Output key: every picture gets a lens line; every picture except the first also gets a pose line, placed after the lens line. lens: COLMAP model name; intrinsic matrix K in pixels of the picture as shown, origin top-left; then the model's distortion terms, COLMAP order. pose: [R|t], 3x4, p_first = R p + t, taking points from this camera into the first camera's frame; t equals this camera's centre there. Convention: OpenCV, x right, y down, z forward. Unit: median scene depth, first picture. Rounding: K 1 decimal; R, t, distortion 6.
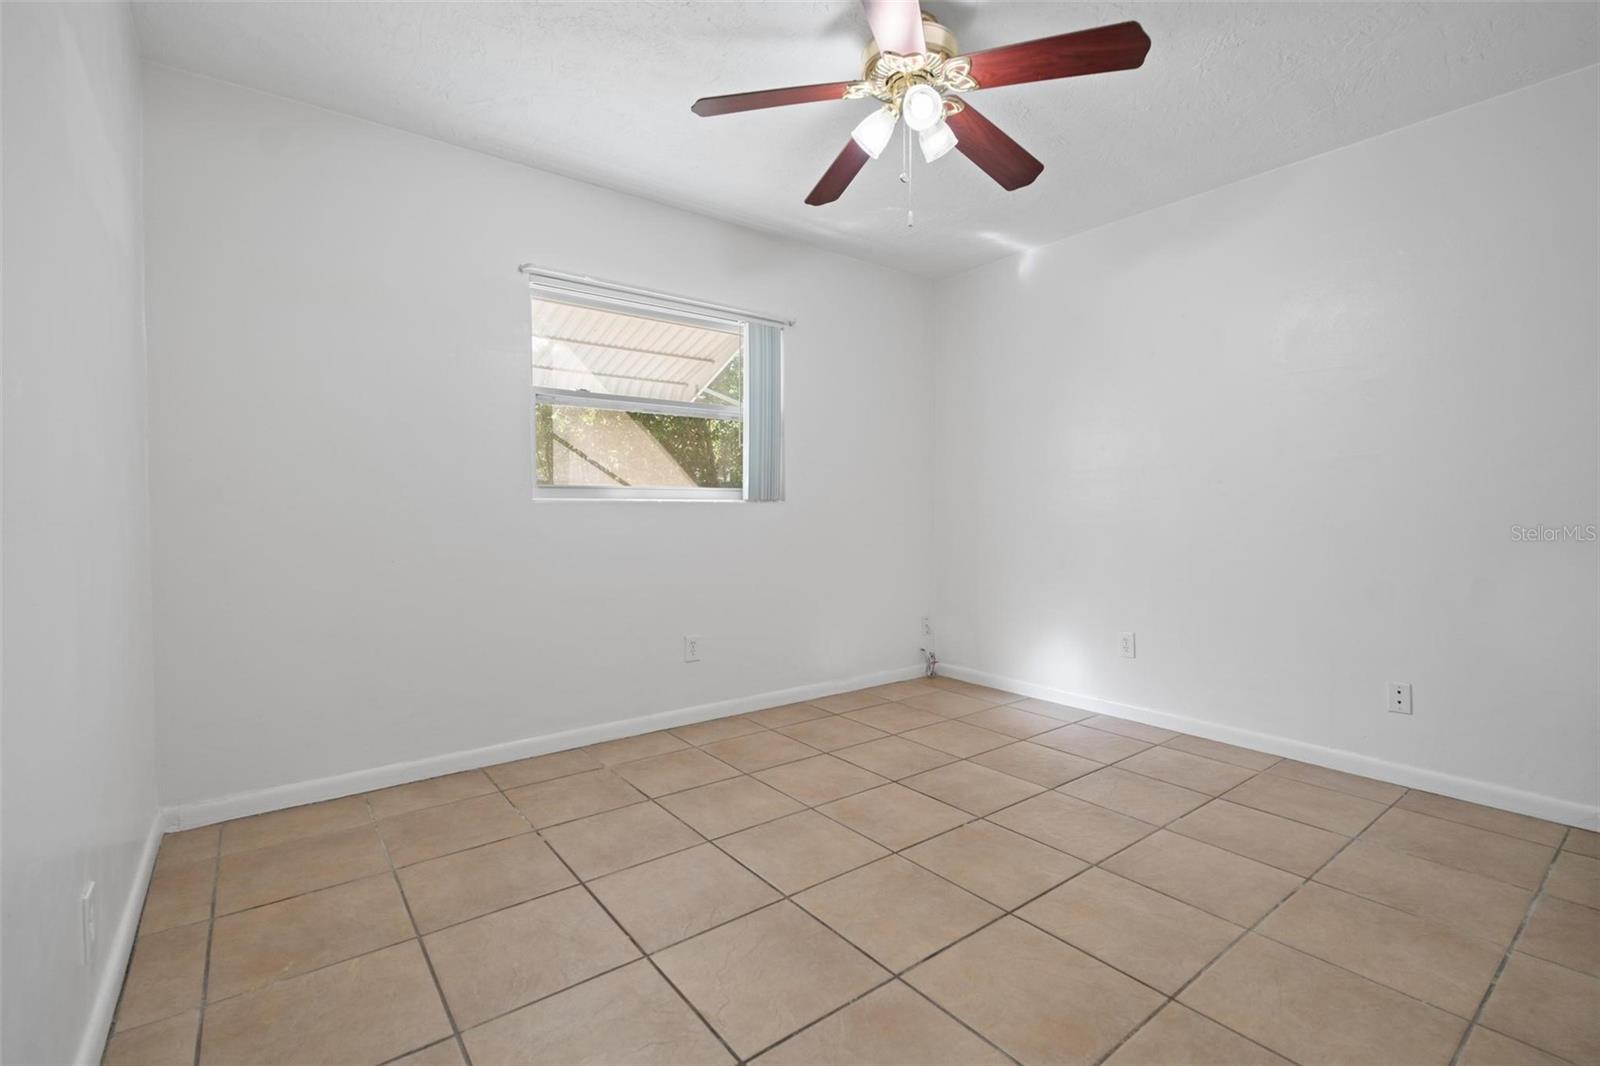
lens RADIAL K [[704.4, 0, 801.9], [0, 704.4, 526.8], [0, 0, 1]] dist [-0.004512, 0.000829]
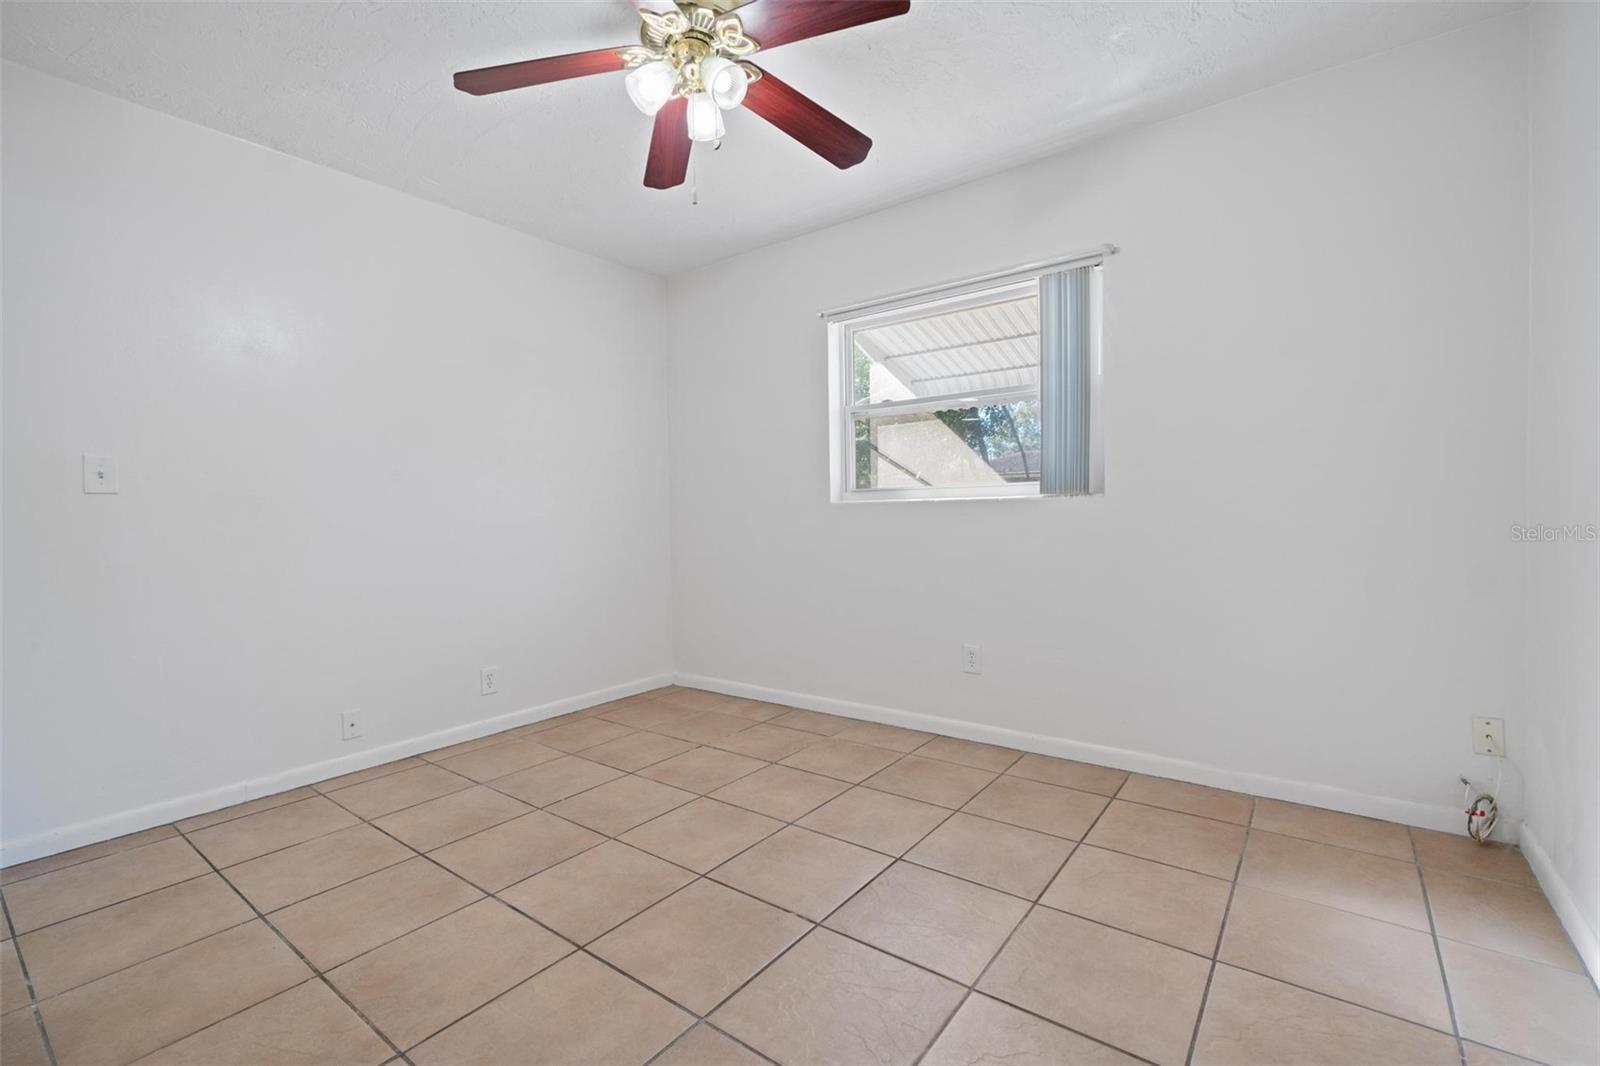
lens RADIAL K [[704.4, 0, 813.0], [0, 704.4, 527.5], [0, 0, 1]] dist [-0.004512, 0.000829]
pose [[0.271302, 0.016421, -0.962354, 0.714548], [-0.002849, 0.999864, 0.016258, -0.014175], [0.962490, -0.001669, 0.271312, 0.589417]]
